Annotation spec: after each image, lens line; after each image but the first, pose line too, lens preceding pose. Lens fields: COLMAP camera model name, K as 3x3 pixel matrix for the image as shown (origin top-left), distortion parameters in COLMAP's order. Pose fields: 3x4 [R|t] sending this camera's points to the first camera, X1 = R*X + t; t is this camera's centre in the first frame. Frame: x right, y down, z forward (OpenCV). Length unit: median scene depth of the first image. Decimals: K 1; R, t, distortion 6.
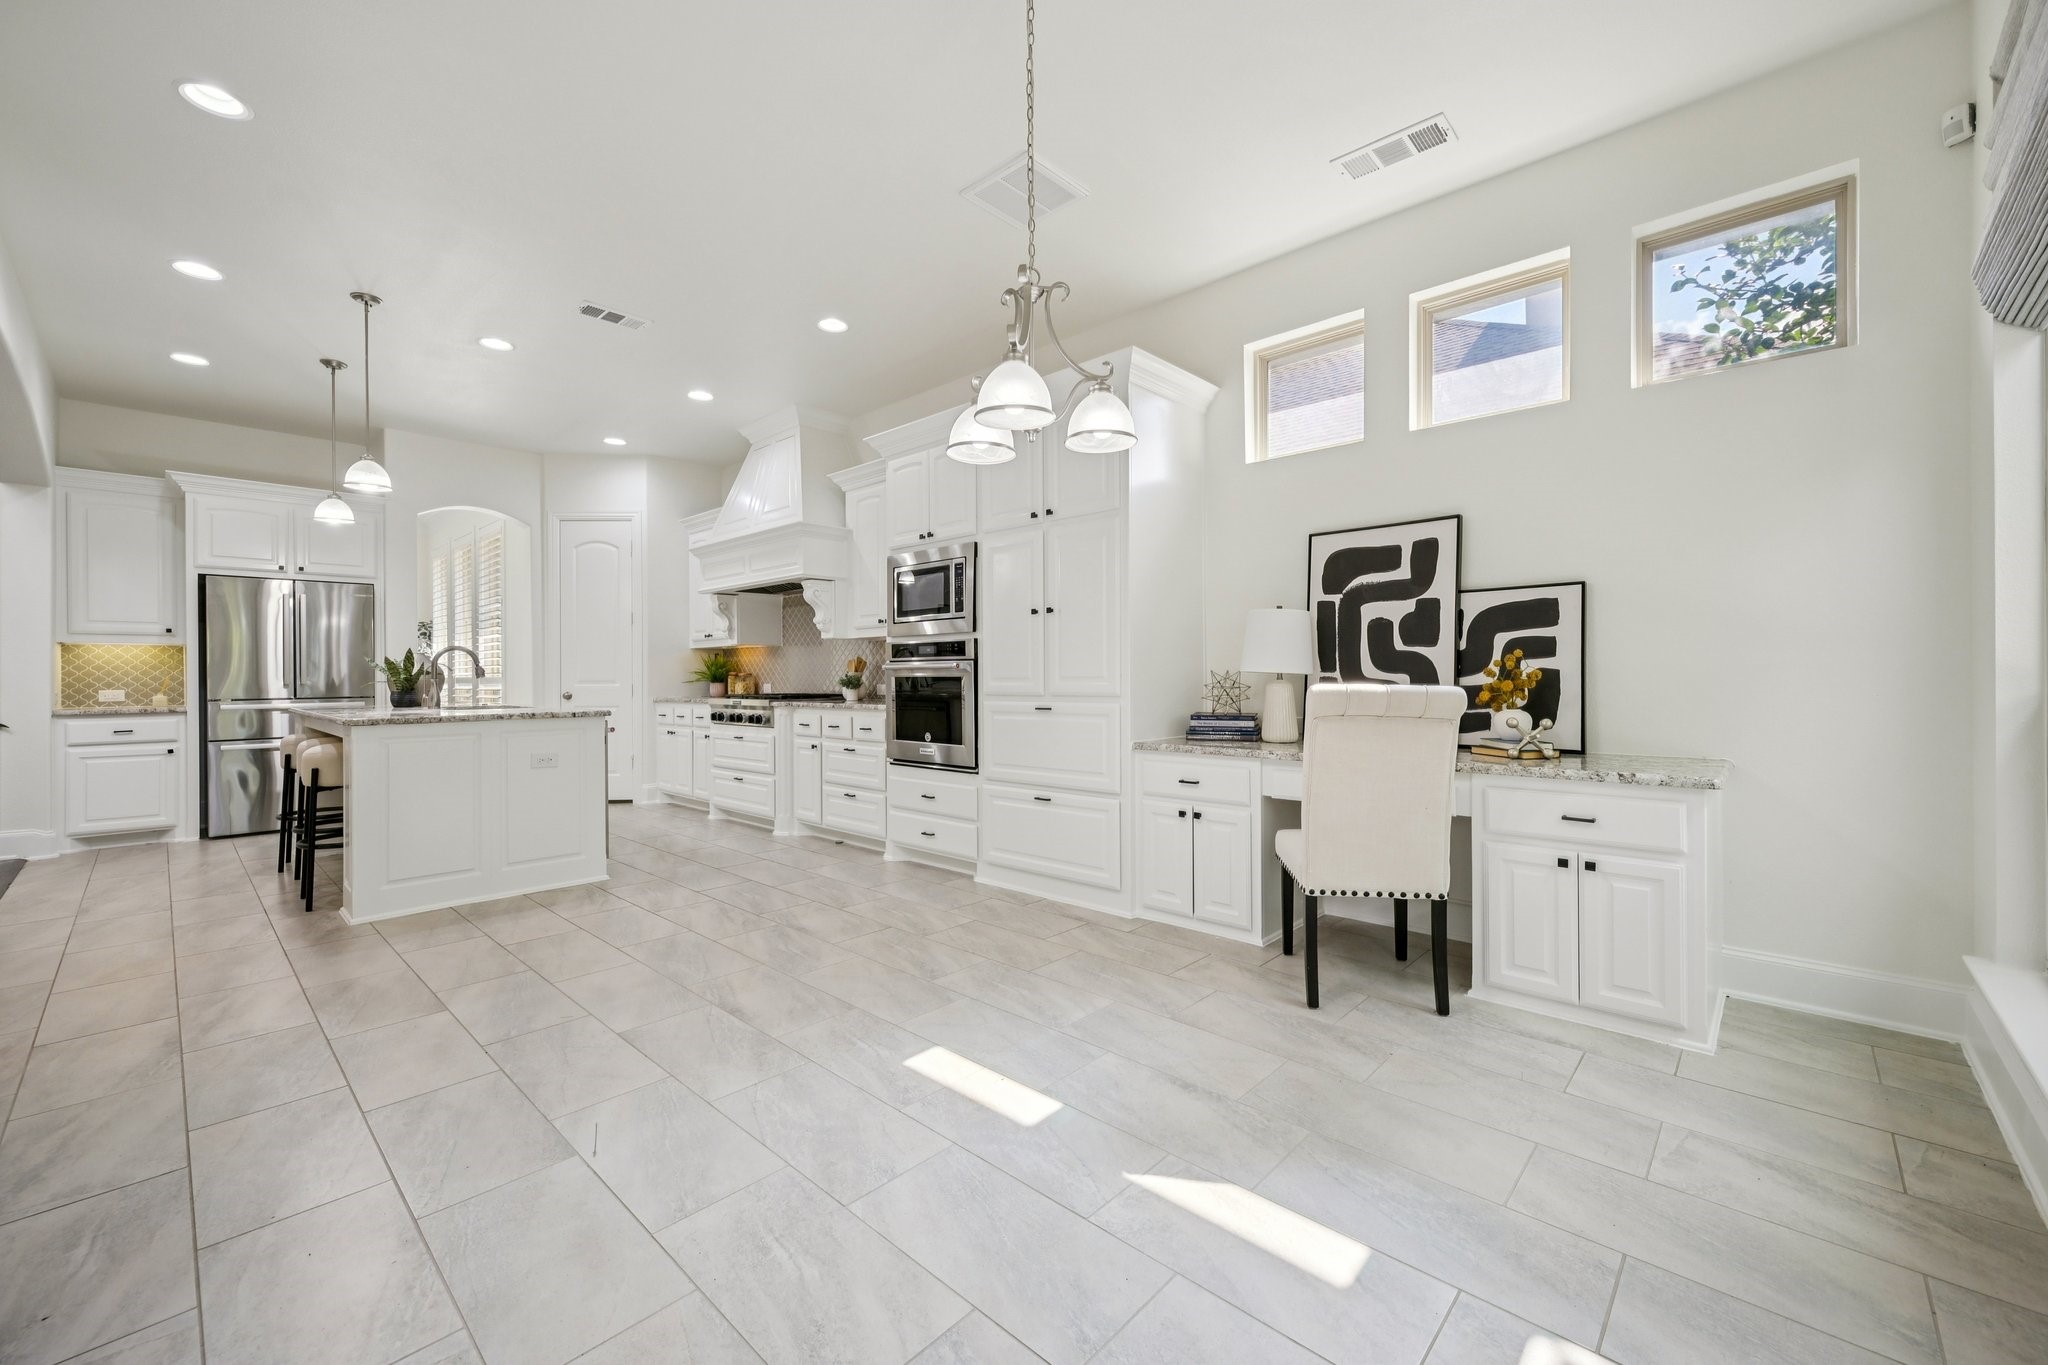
lens RADIAL K [[820.6, 0, 1033.3], [0, 820.6, 674.5], [0, 0, 1]] dist [-0.000134, 0.000089]
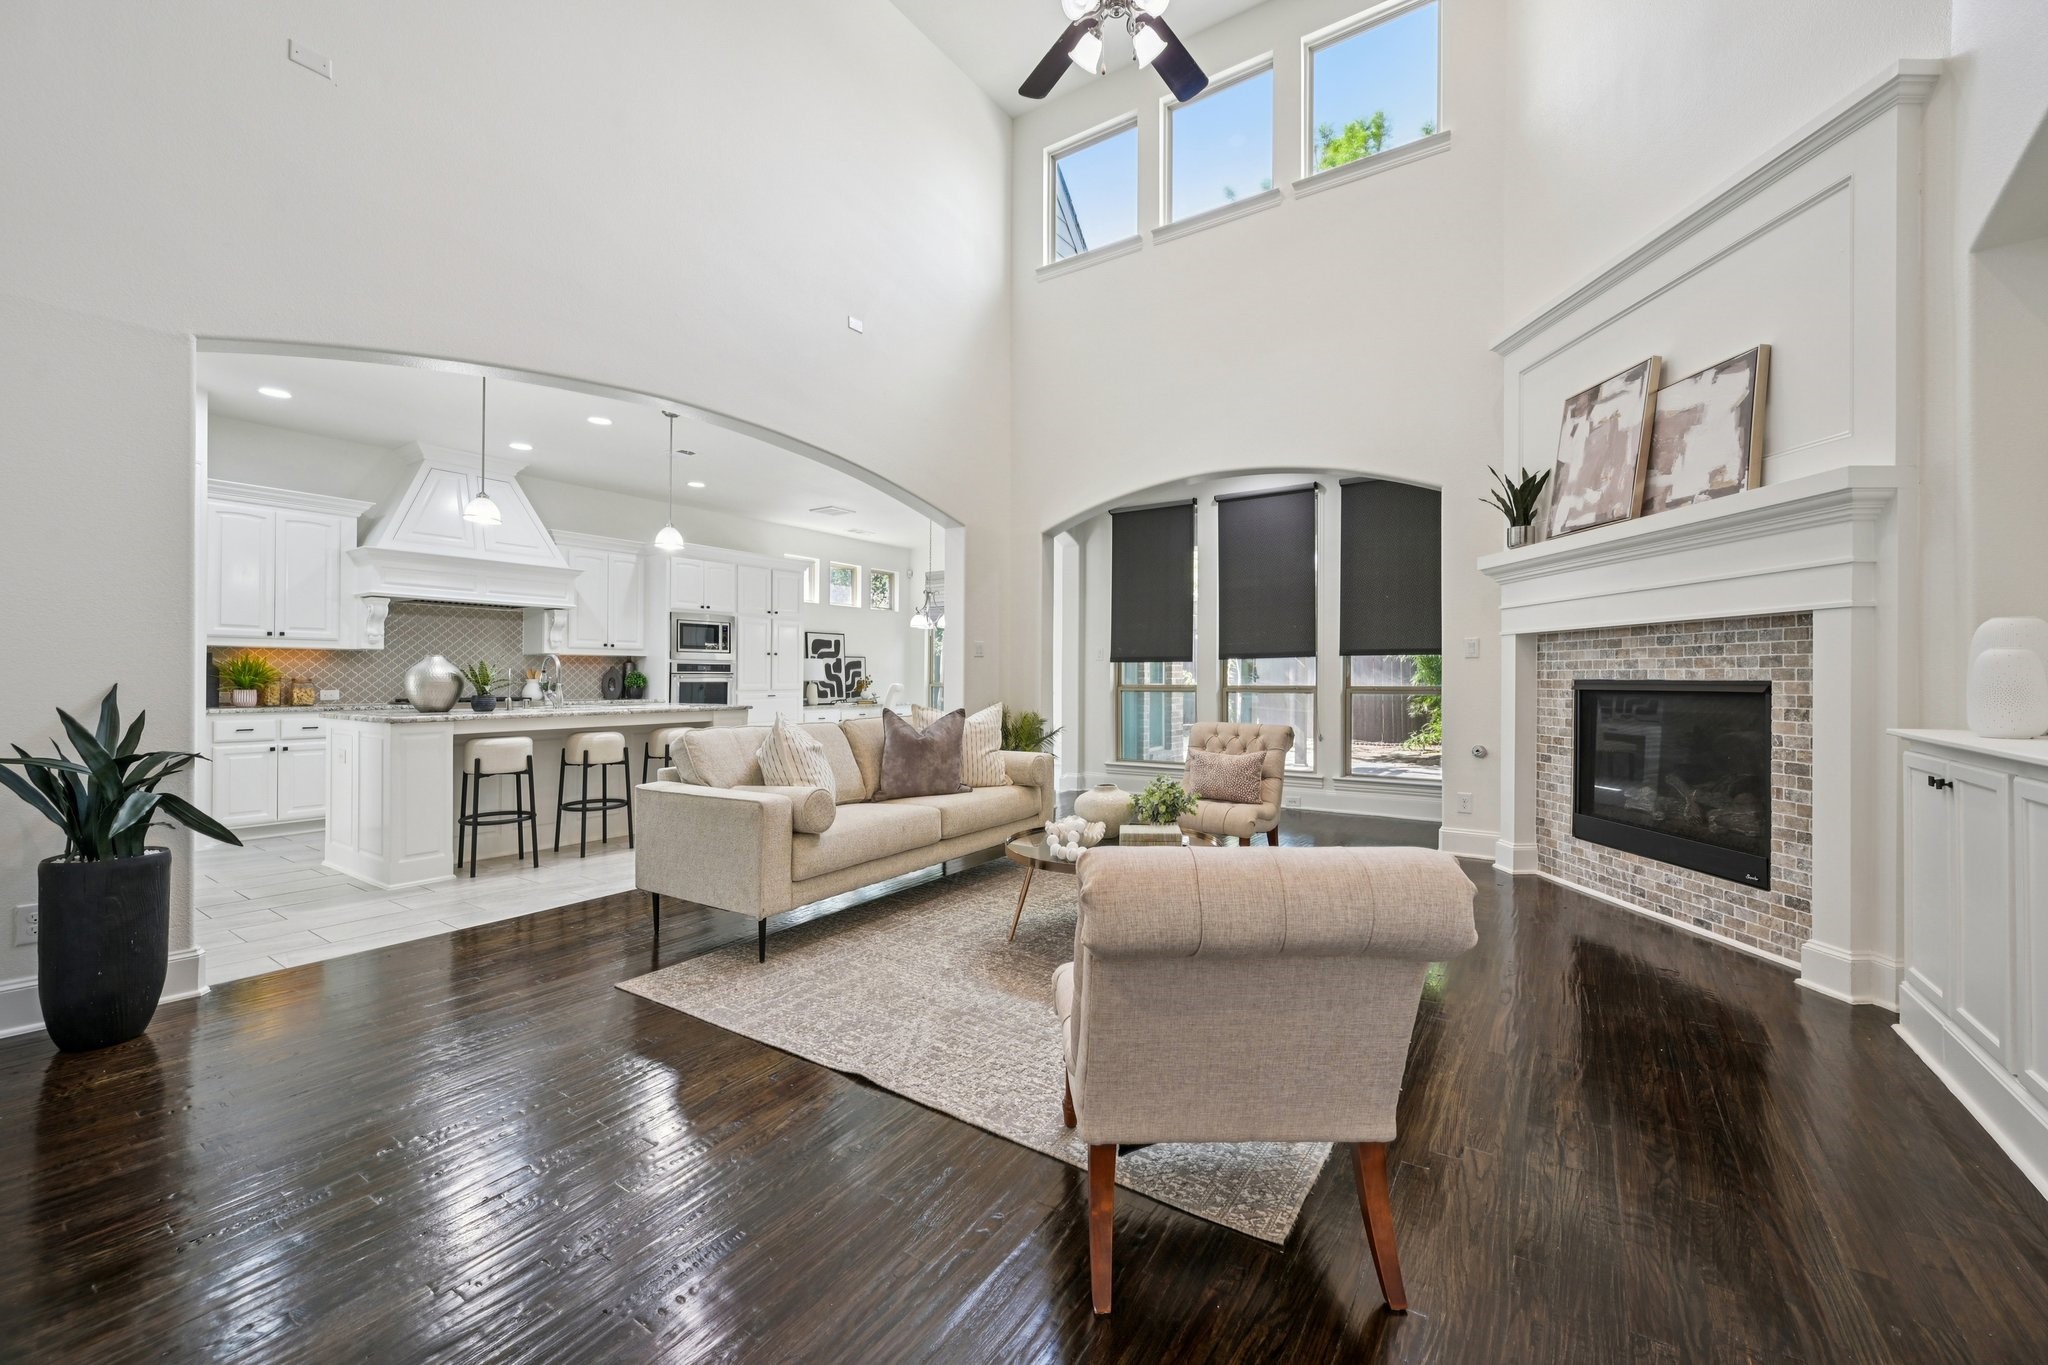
lens RADIAL K [[804.0, 0, 1024.0], [0, 804.0, 682.5], [0, 0, 1]] dist [-0.000267, 0.000085]
pose [[-0.158795, 0.002306, 0.987309, -1.701959], [0.002552, 0.999995, -0.001925, 0.007968], [-0.987308, 0.002214, -0.158800, 0.467094]]
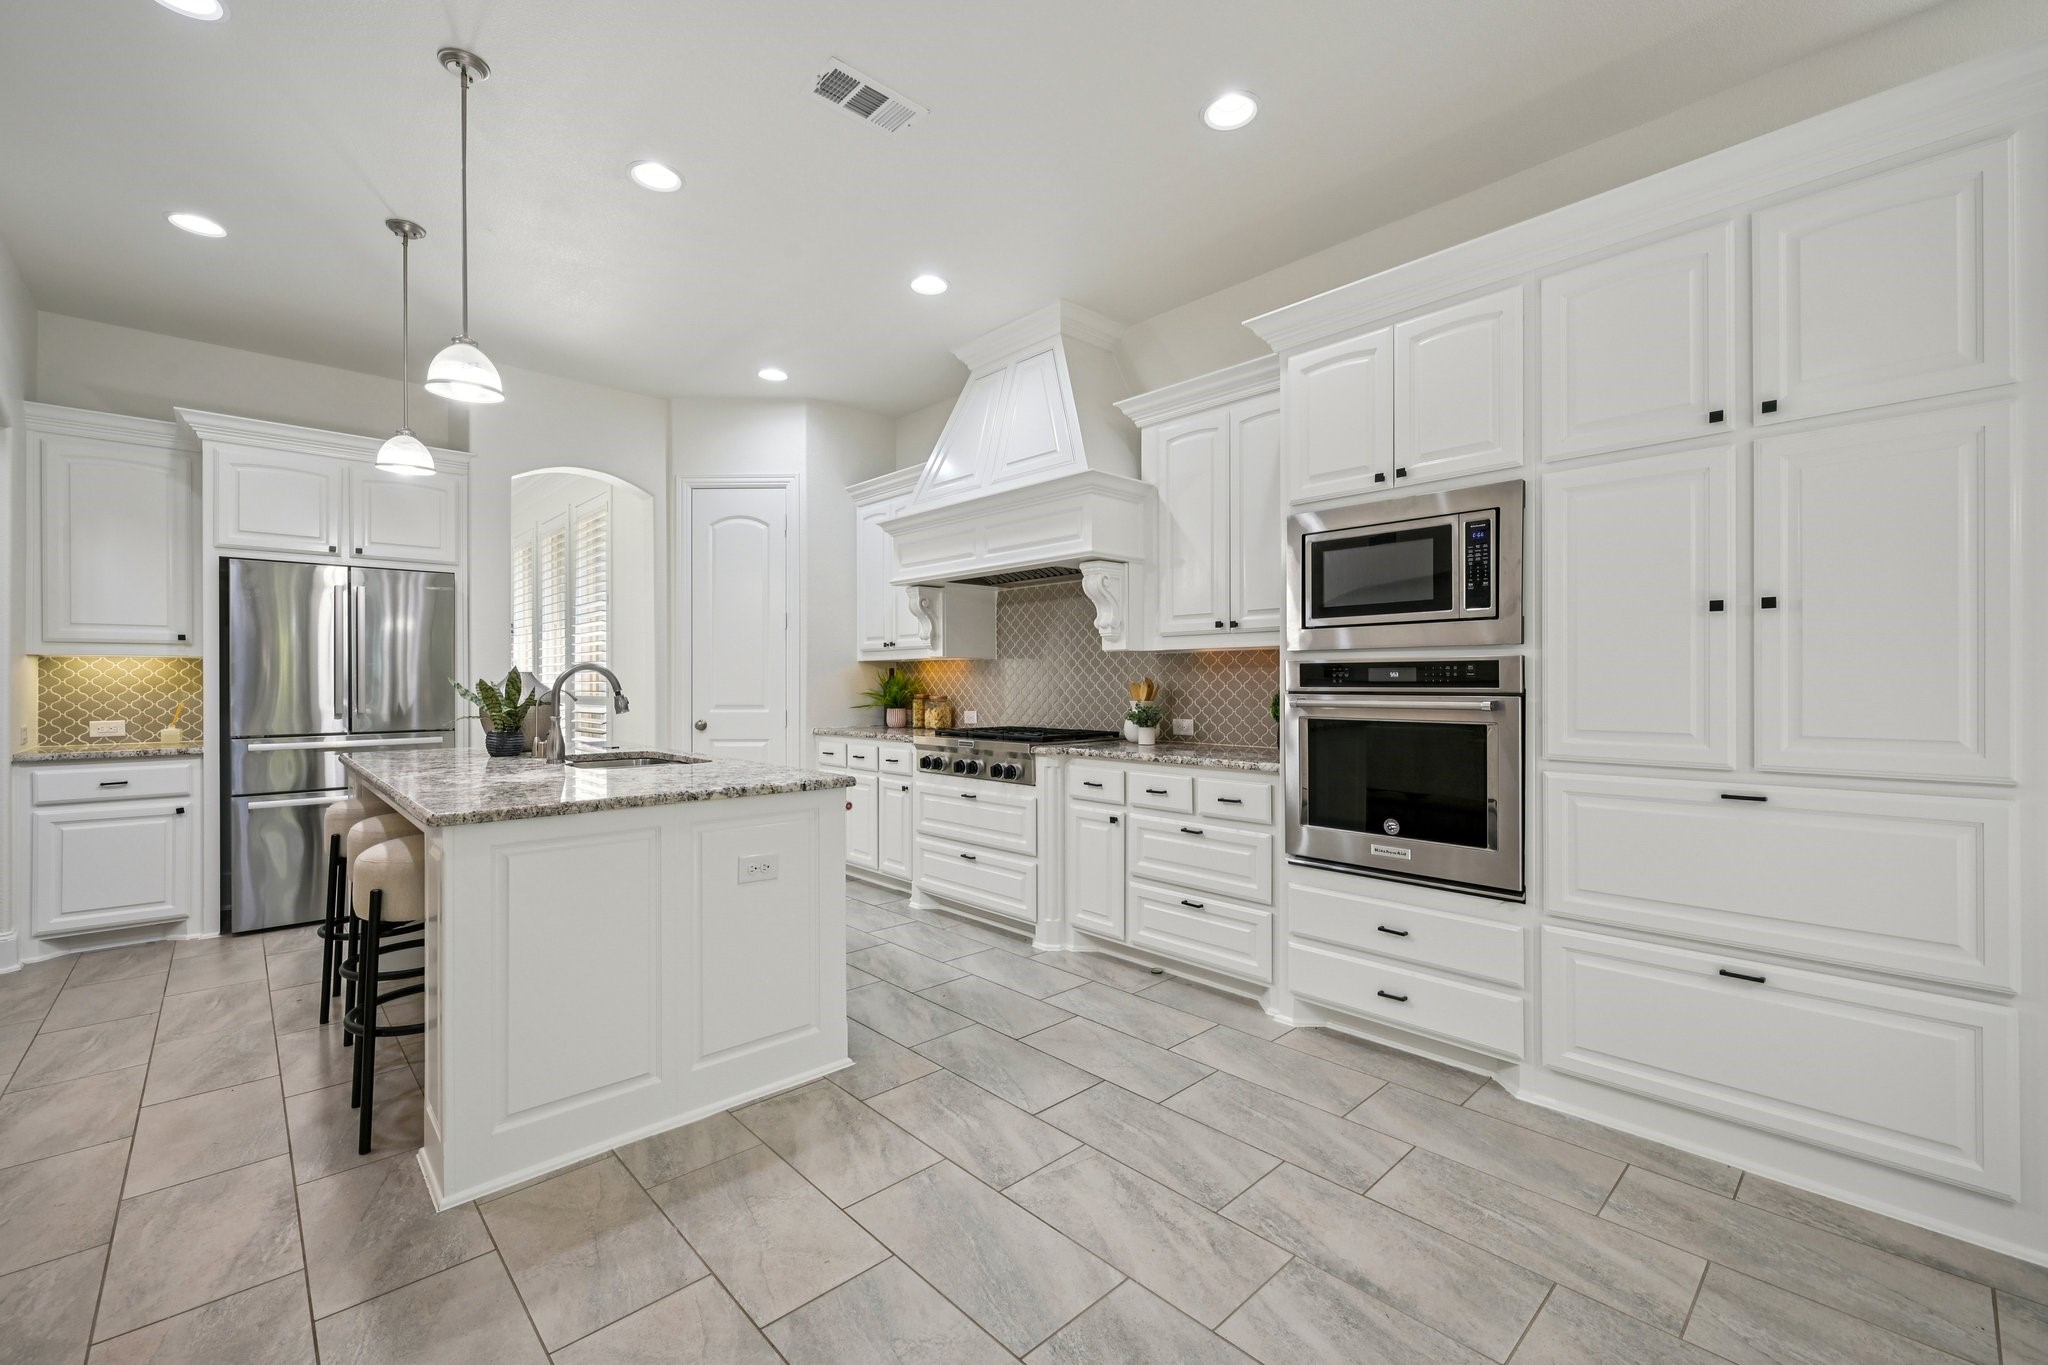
lens RADIAL K [[853.4, 0, 1033.1], [0, 853.4, 680.4], [0, 0, 1]] dist [-0.000620, -0.000139]
pose [[0.998010, 0.004428, -0.062902, -0.280764], [-0.004401, 0.999990, 0.000570, -0.020759], [0.062904, -0.000292, 0.998020, 0.320292]]
